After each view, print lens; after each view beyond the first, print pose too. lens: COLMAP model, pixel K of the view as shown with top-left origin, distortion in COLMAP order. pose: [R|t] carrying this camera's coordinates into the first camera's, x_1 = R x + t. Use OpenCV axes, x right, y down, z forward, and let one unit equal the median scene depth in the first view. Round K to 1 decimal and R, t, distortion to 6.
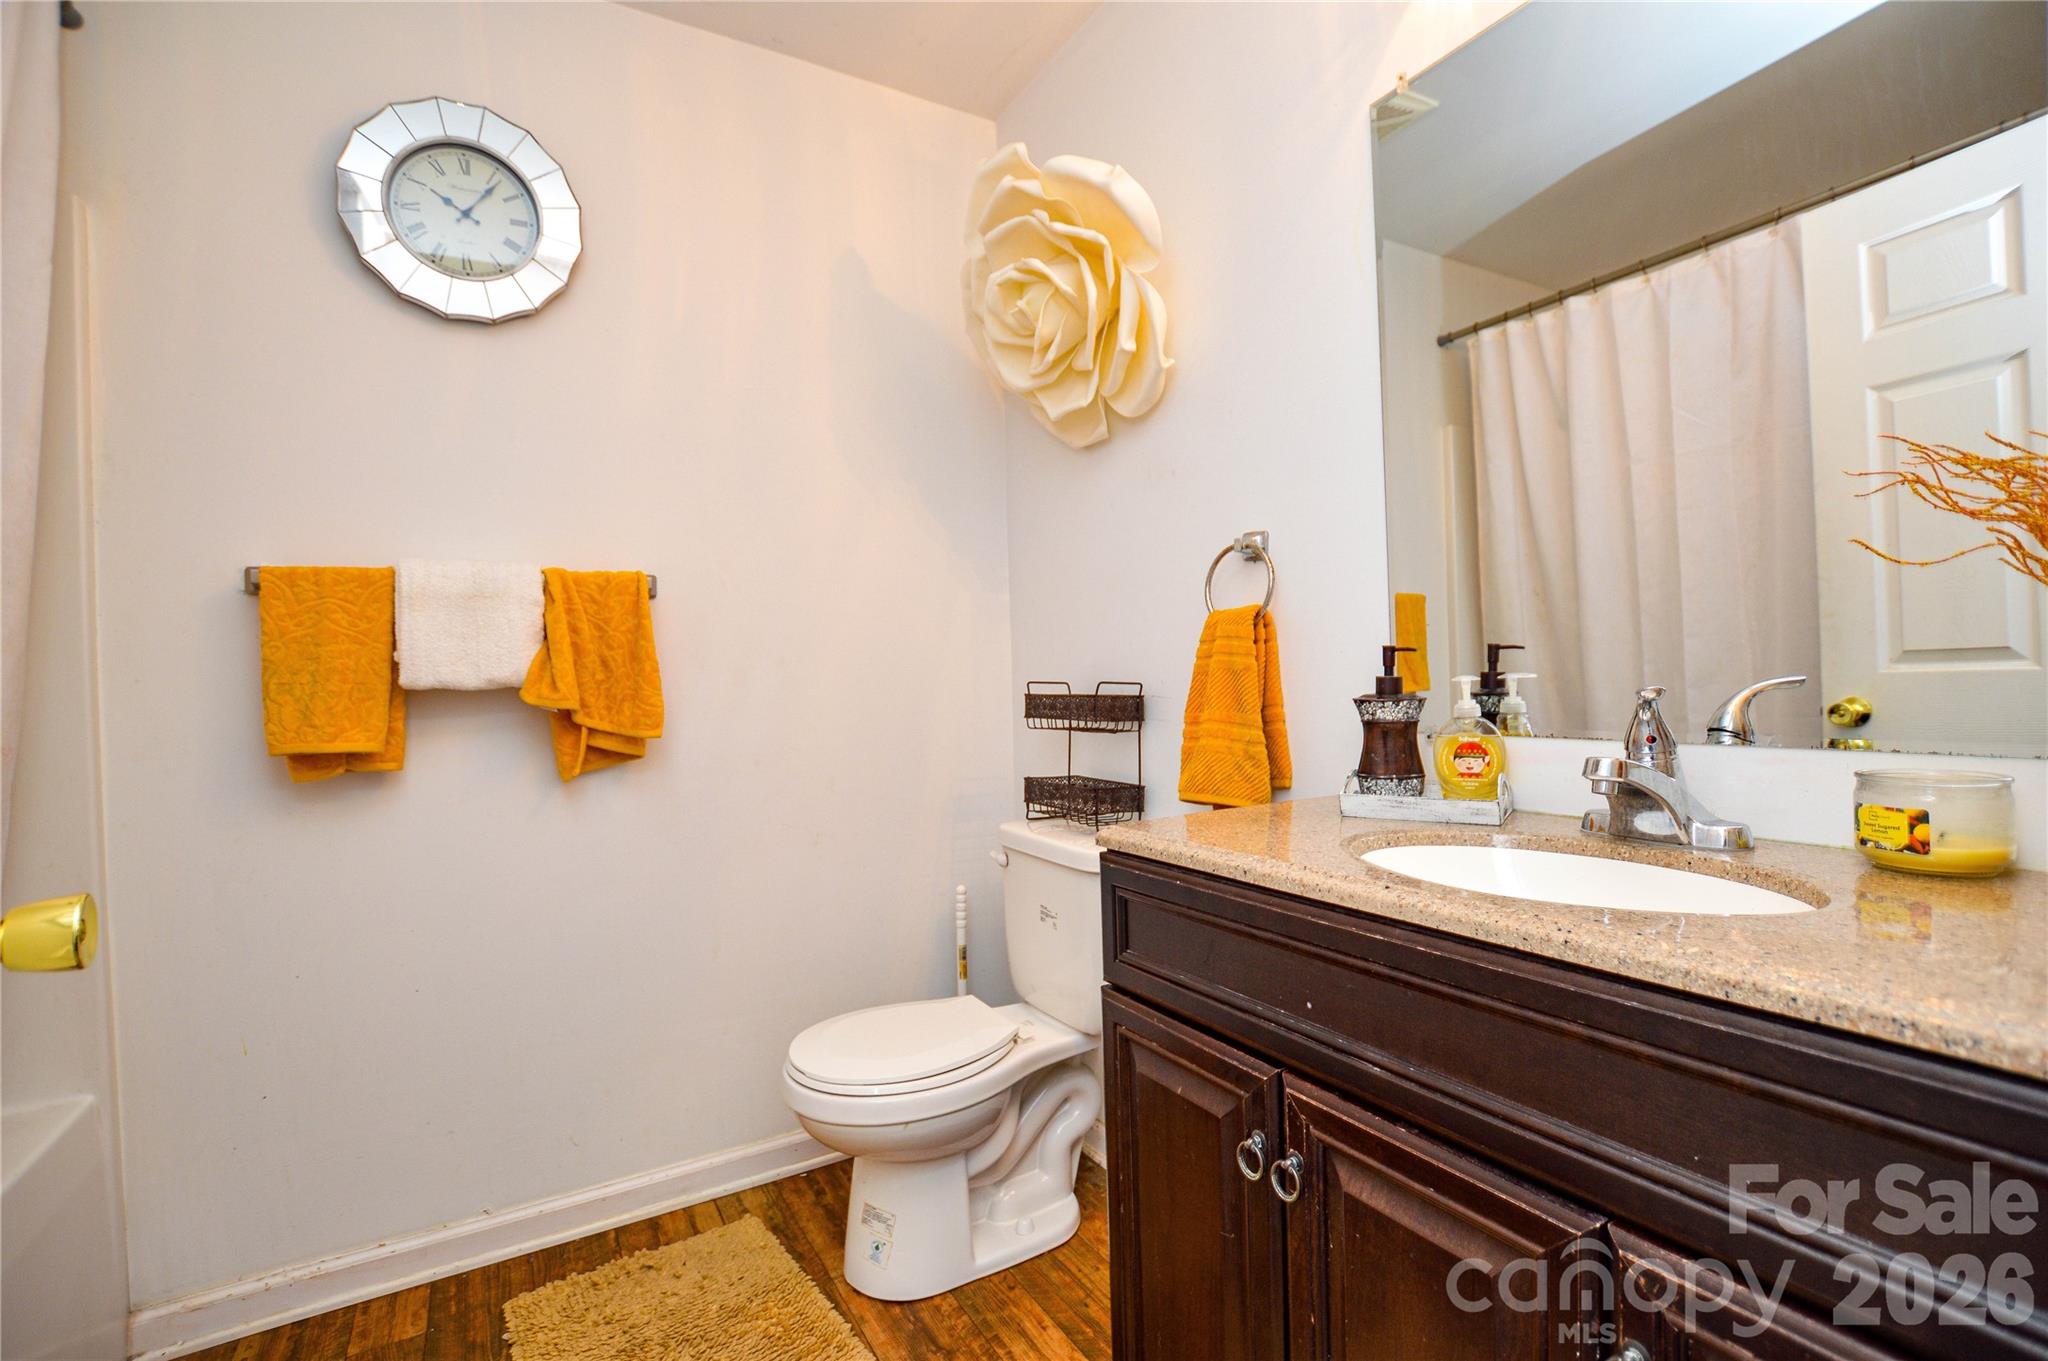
lens RADIAL K [[925.2, 0, 1024.0], [0, 925.2, 680.5], [0, 0, 1]] dist [-0.026512, 0.000710]
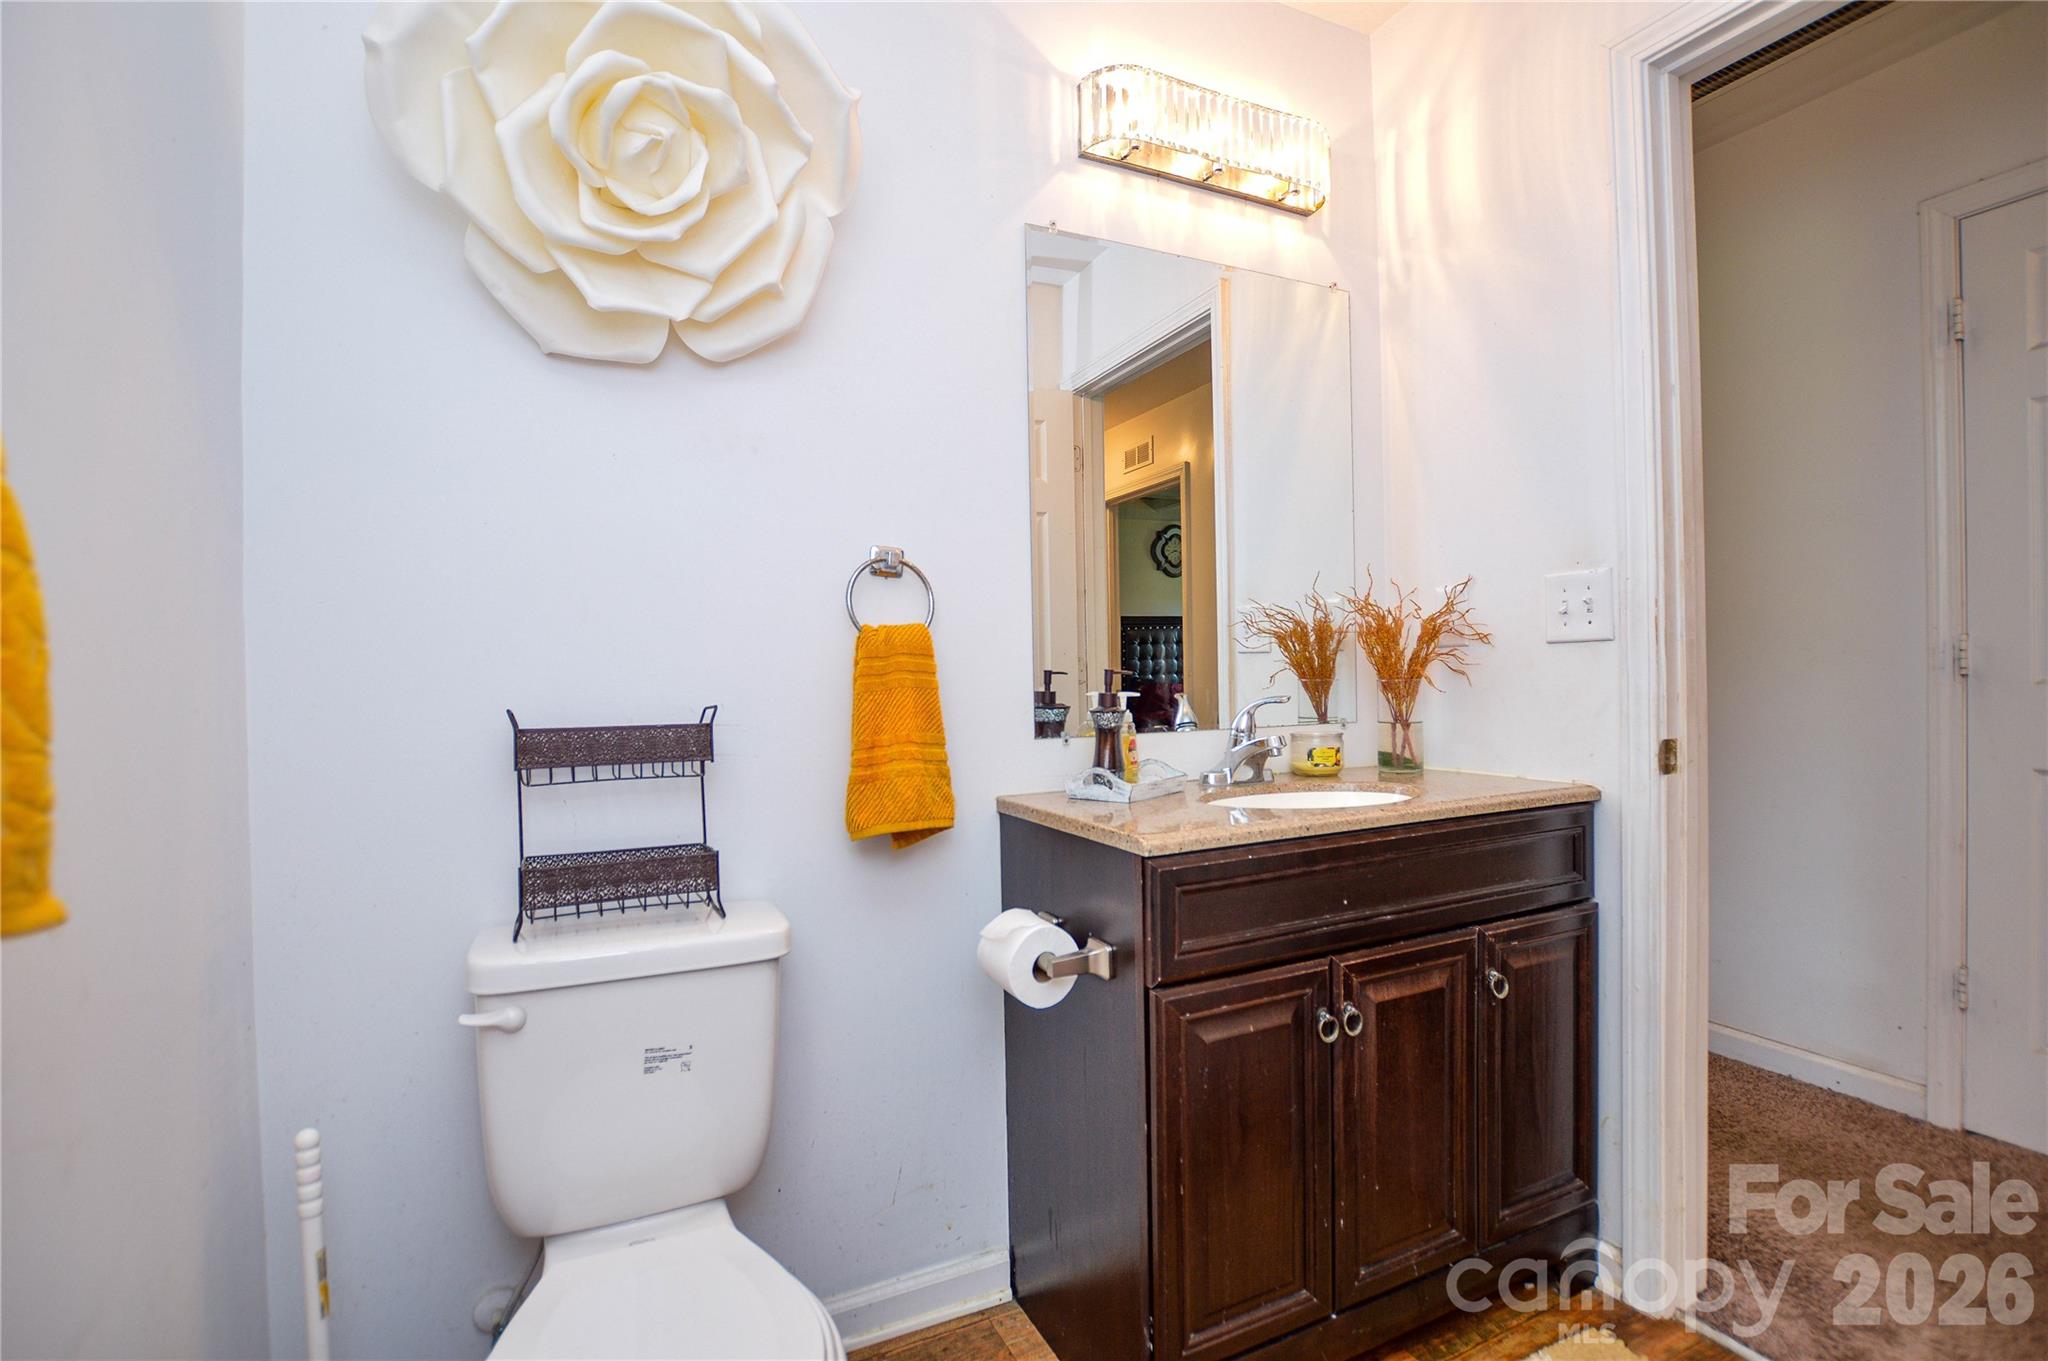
lens RADIAL K [[925.2, 0, 1024.0], [0, 925.2, 680.5], [0, 0, 1]] dist [-0.026512, 0.000710]
pose [[0.072473, 0.016776, 0.997229, -0.841292], [0.019964, 0.999634, -0.018267, -0.000342], [-0.997171, 0.021233, 0.072112, 0.937365]]
